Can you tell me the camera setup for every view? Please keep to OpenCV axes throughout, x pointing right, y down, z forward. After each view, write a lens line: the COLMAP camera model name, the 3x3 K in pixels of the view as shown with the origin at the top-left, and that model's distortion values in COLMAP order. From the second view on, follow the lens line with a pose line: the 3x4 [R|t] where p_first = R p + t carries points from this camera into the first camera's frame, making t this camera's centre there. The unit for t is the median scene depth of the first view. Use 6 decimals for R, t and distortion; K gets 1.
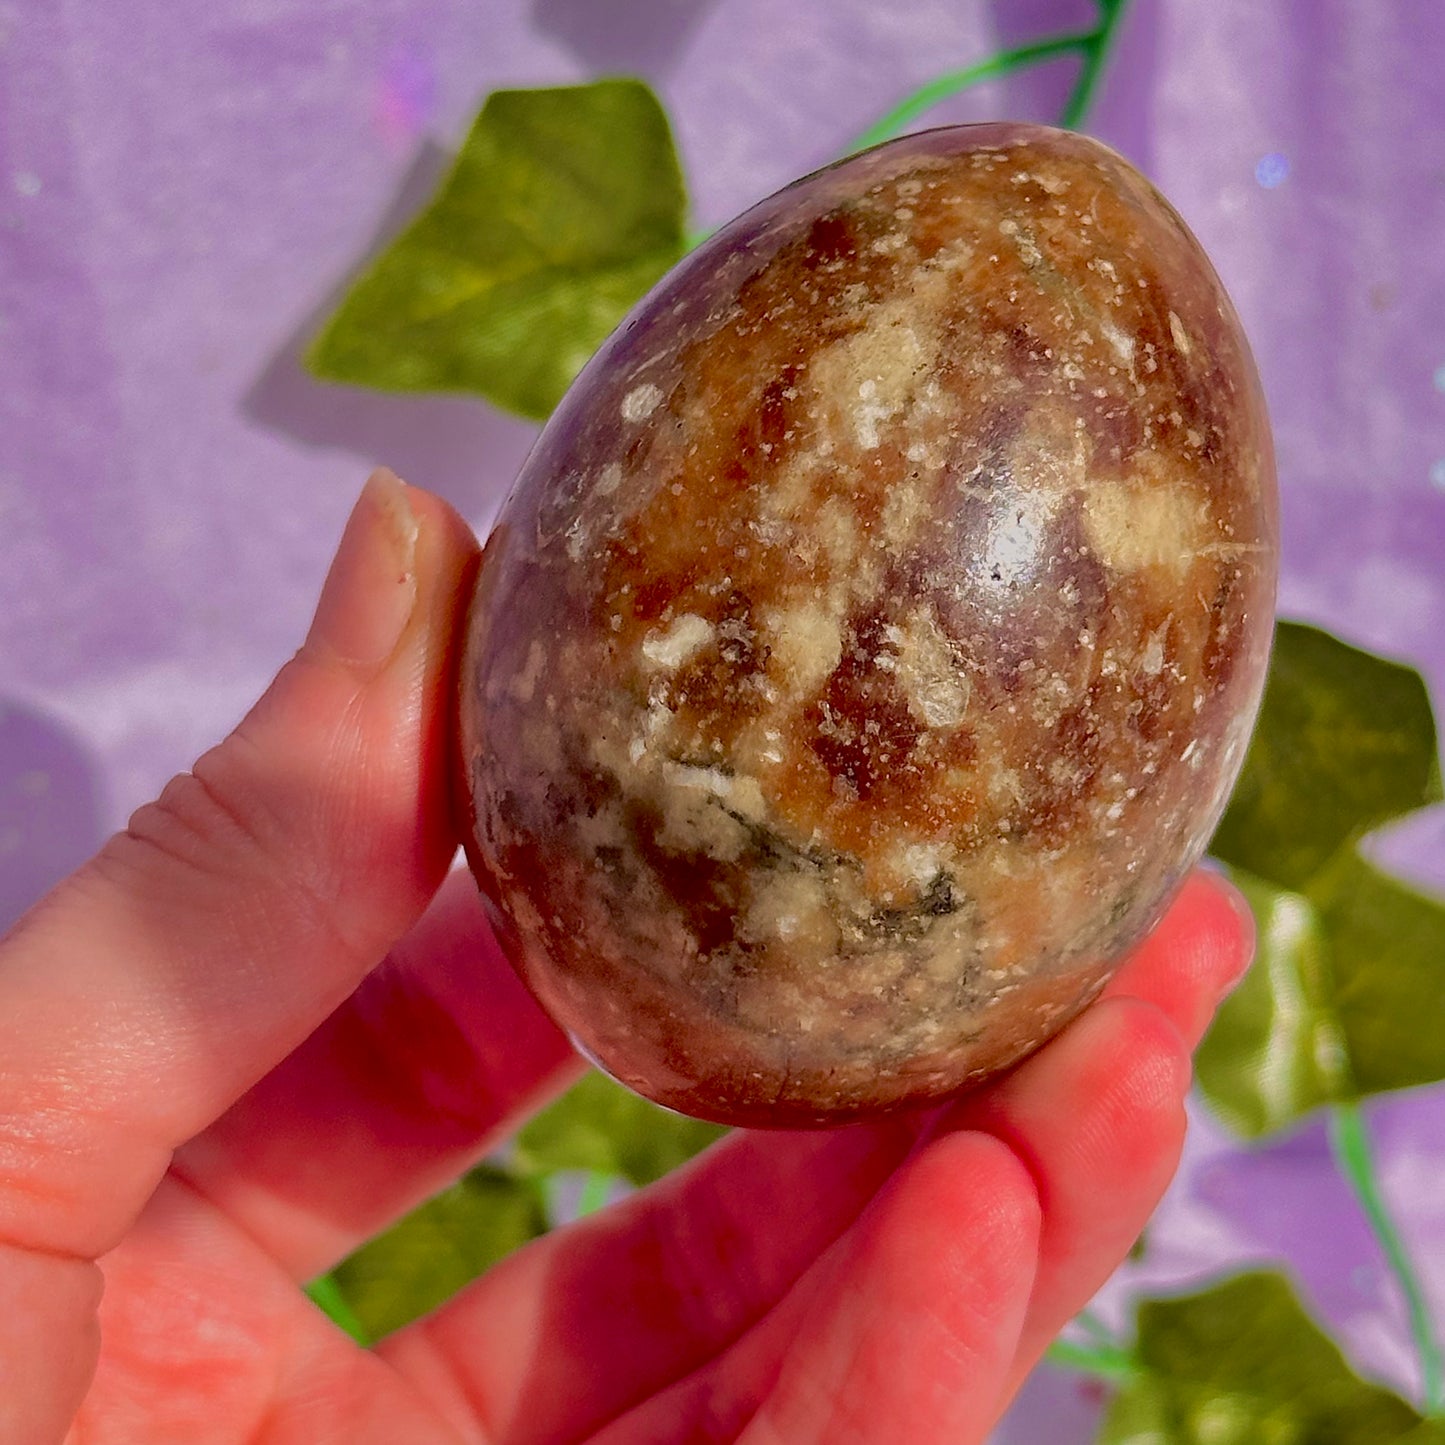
lens RADIAL K [[4553.4, 0, 723.0], [0, 4553.4, 791.9], [0, 0, 1]] dist [0.134983, 0.610946]
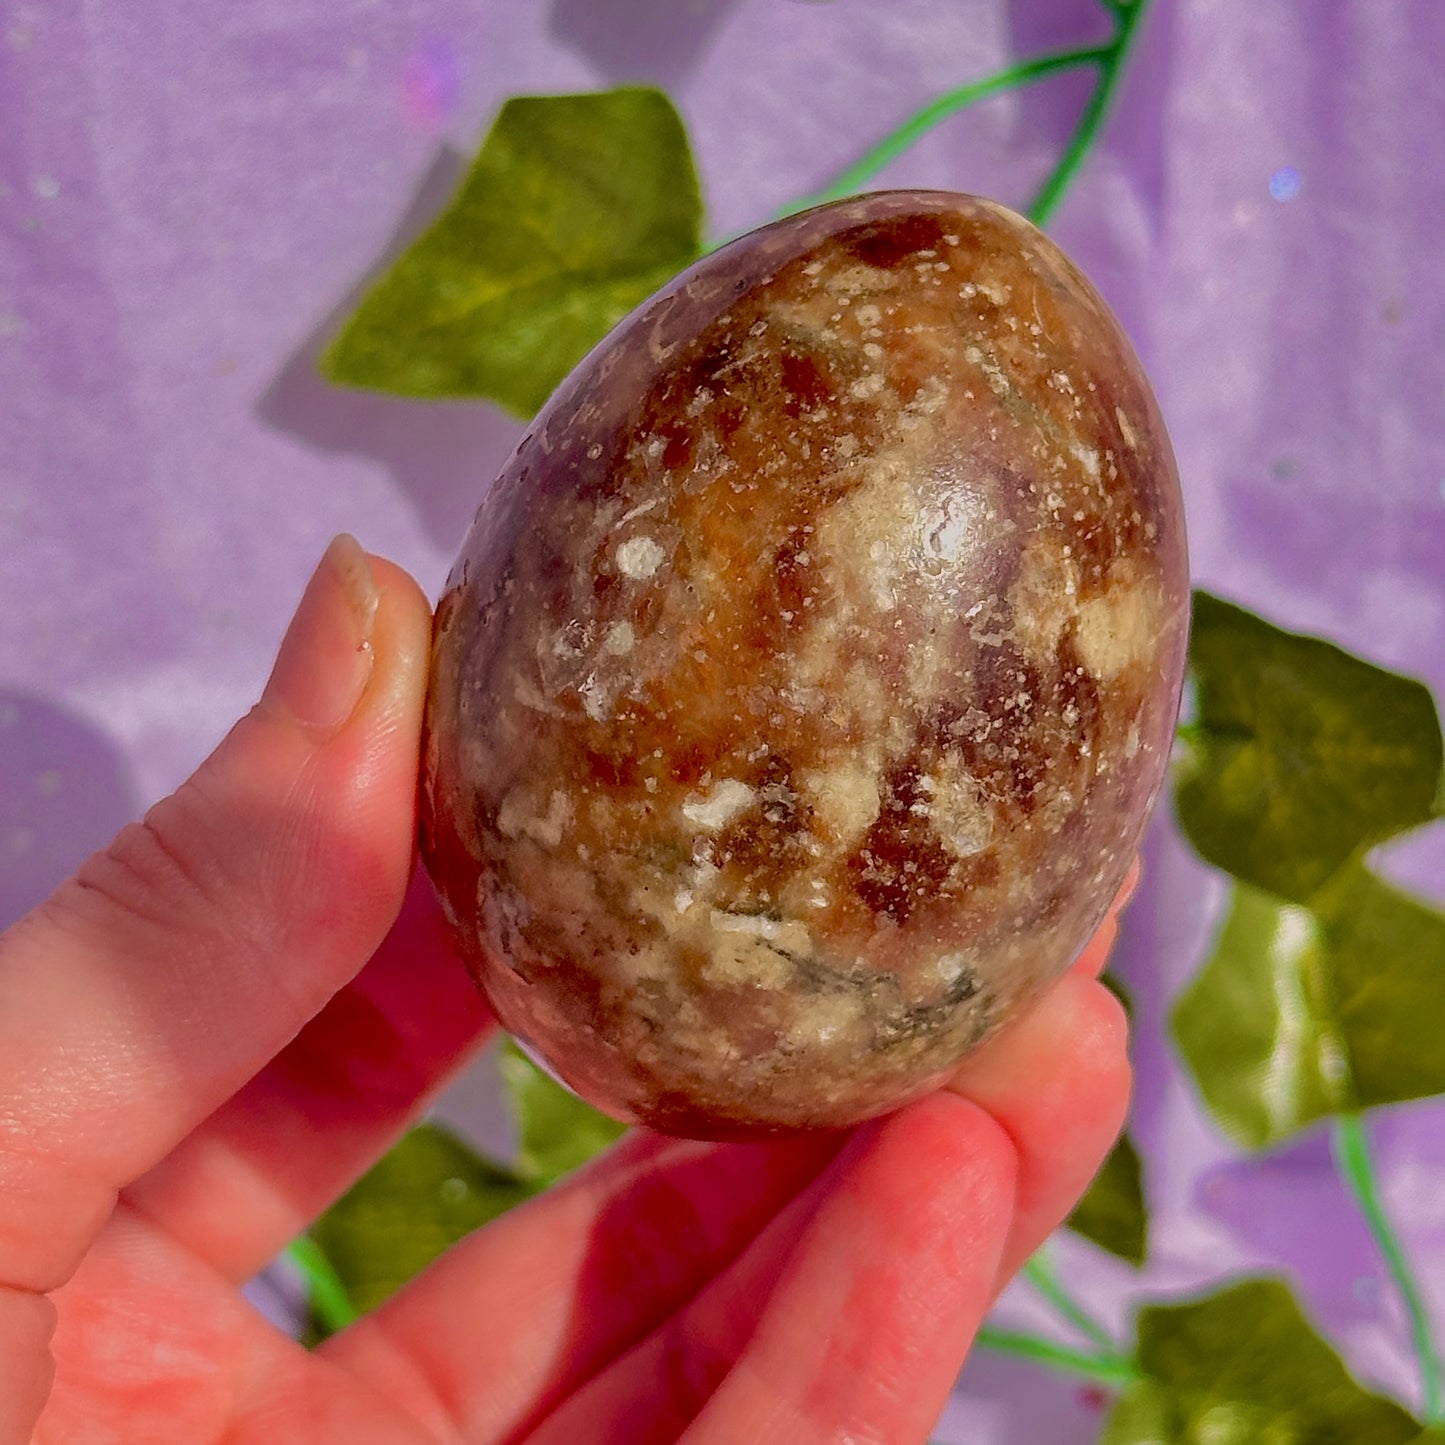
lens RADIAL K [[4553.4, 0, 723.0], [0, 4553.4, 791.9], [0, 0, 1]] dist [0.134983, 0.610946]
pose [[0.962374, -0.139590, 0.233132, -0.253075], [0.068139, 0.954523, 0.290247, -0.339916], [-0.263046, -0.263441, 0.928120, 0.022813]]
